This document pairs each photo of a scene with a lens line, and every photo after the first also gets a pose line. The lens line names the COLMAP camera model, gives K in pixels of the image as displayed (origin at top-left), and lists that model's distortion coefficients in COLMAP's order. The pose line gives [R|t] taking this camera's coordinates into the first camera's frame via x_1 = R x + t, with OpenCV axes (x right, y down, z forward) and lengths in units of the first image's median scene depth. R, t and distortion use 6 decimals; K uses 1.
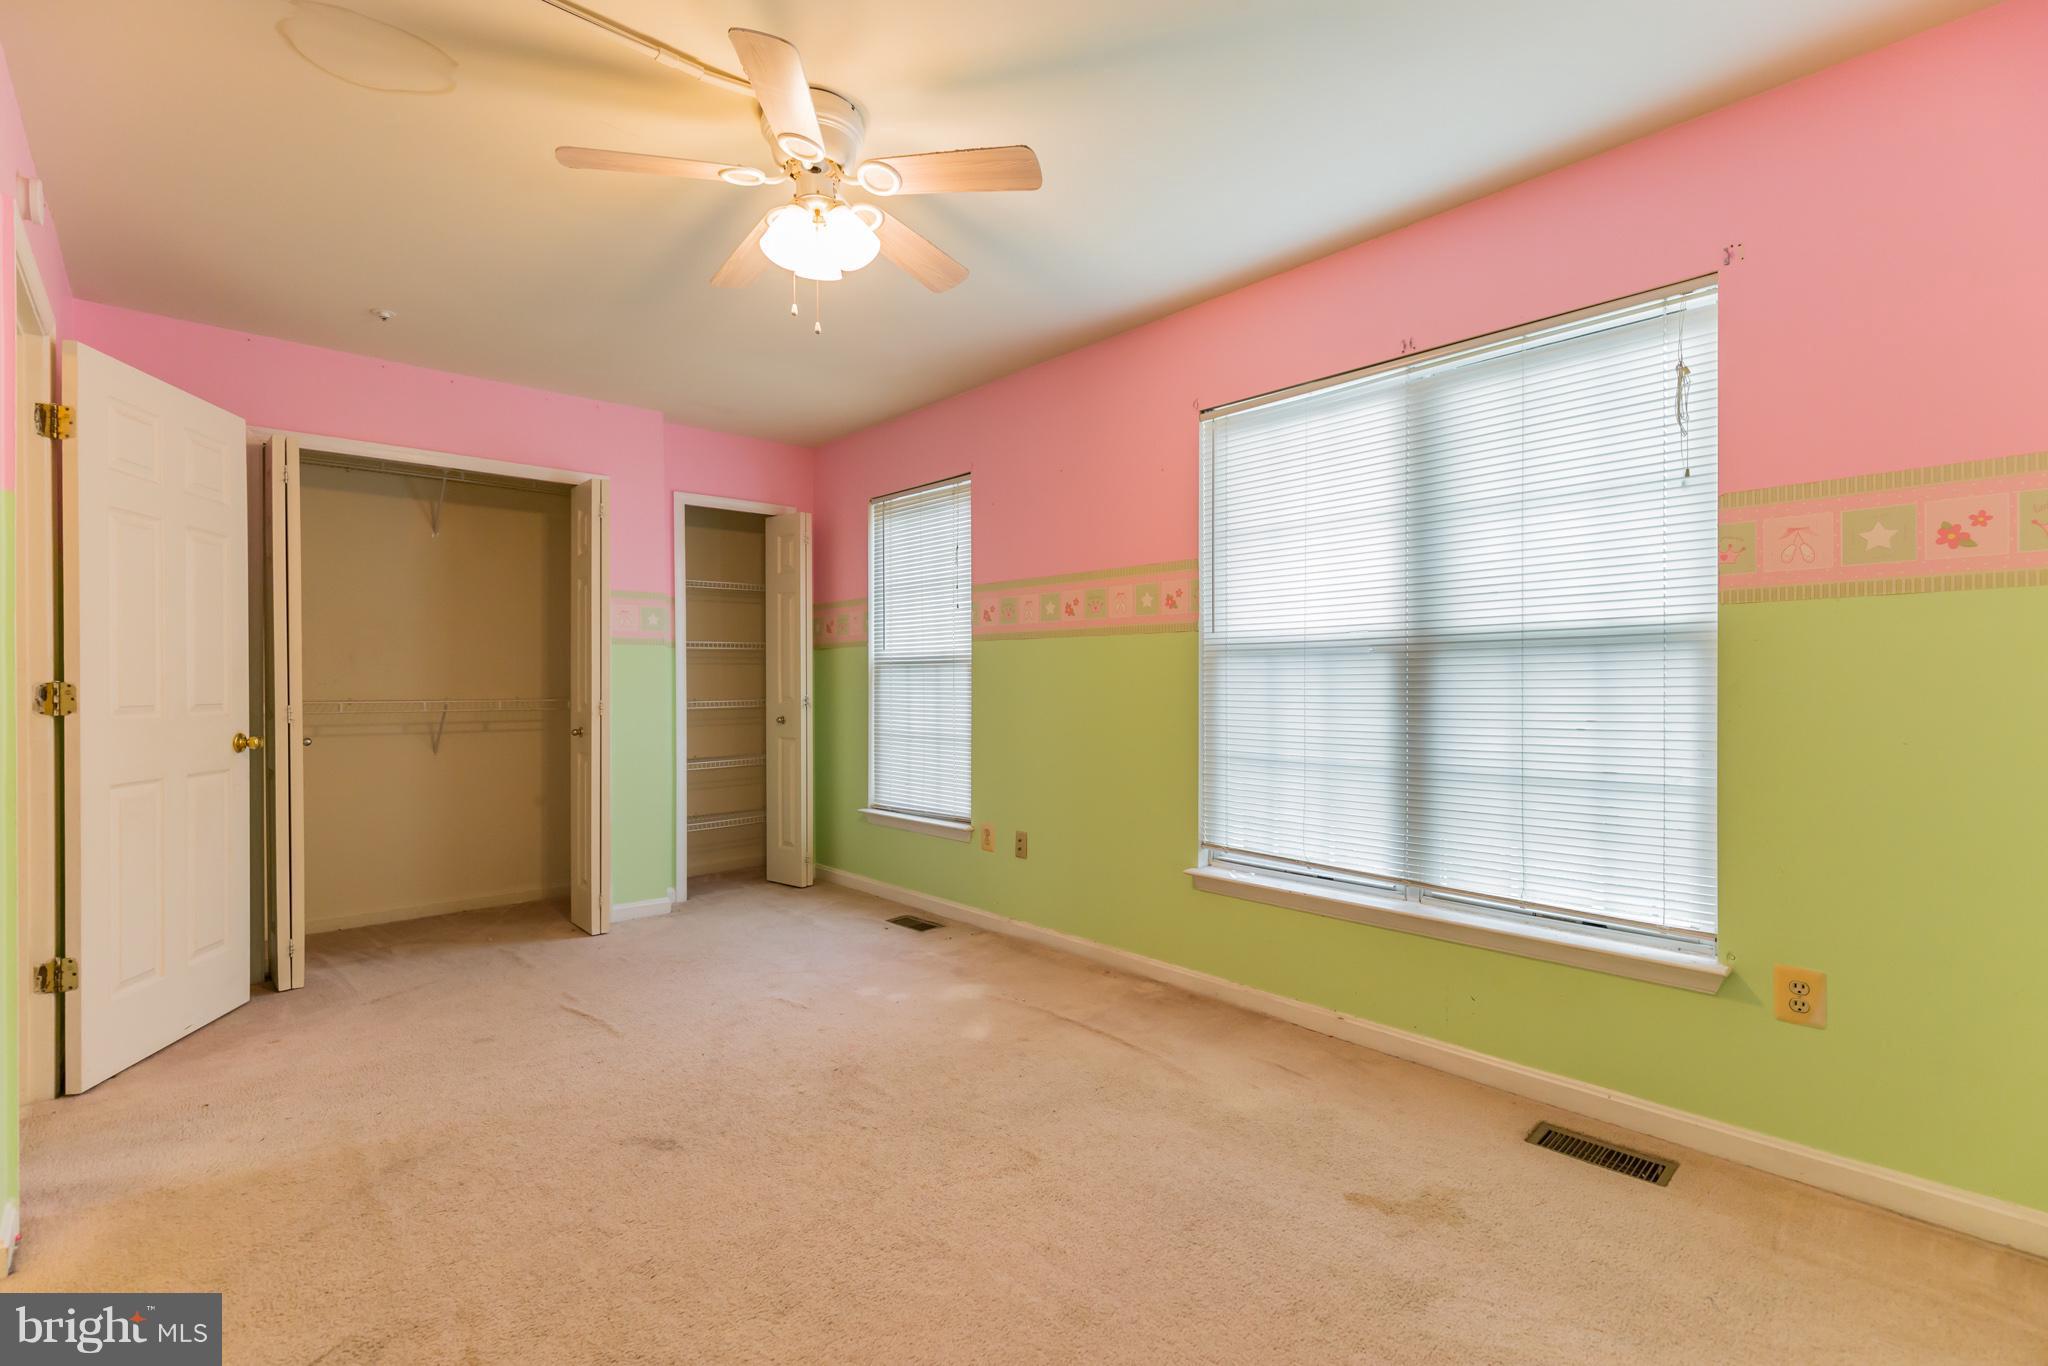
lens RADIAL K [[925.8, 0, 1030.0], [0, 925.8, 685.2], [0, 0, 1]] dist [0.014286, -0.000189]
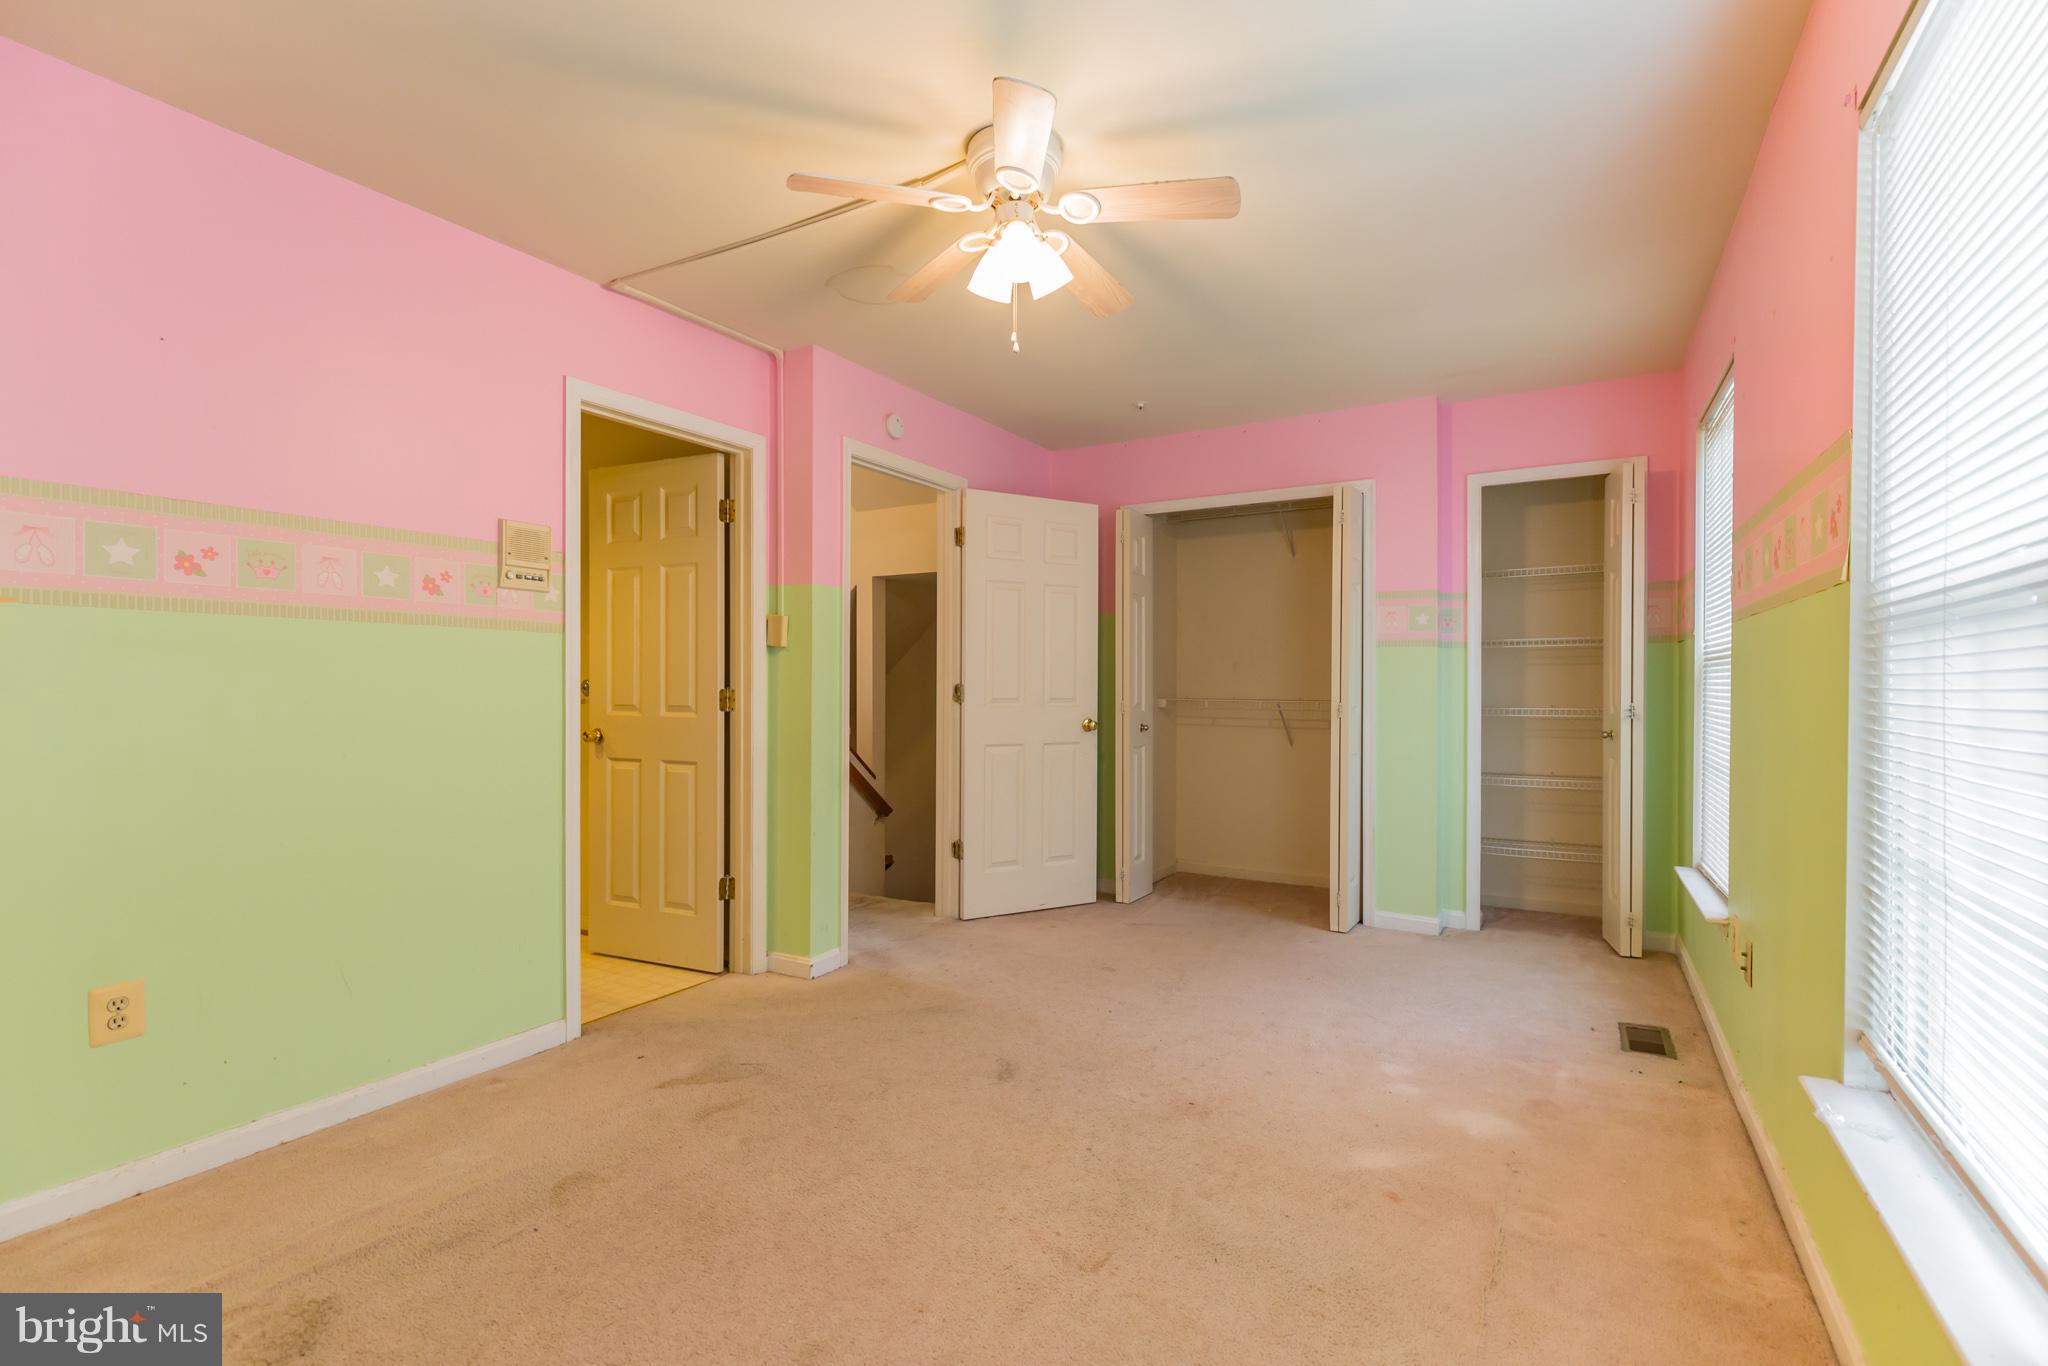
lens RADIAL K [[925.8, 0, 1030.0], [0, 925.8, 685.2], [0, 0, 1]] dist [0.014286, -0.000189]
pose [[0.302176, 0.004450, -0.953242, 0.459437], [-0.007462, 0.999970, 0.002303, -0.003512], [0.953223, 0.006417, 0.302200, 0.414763]]
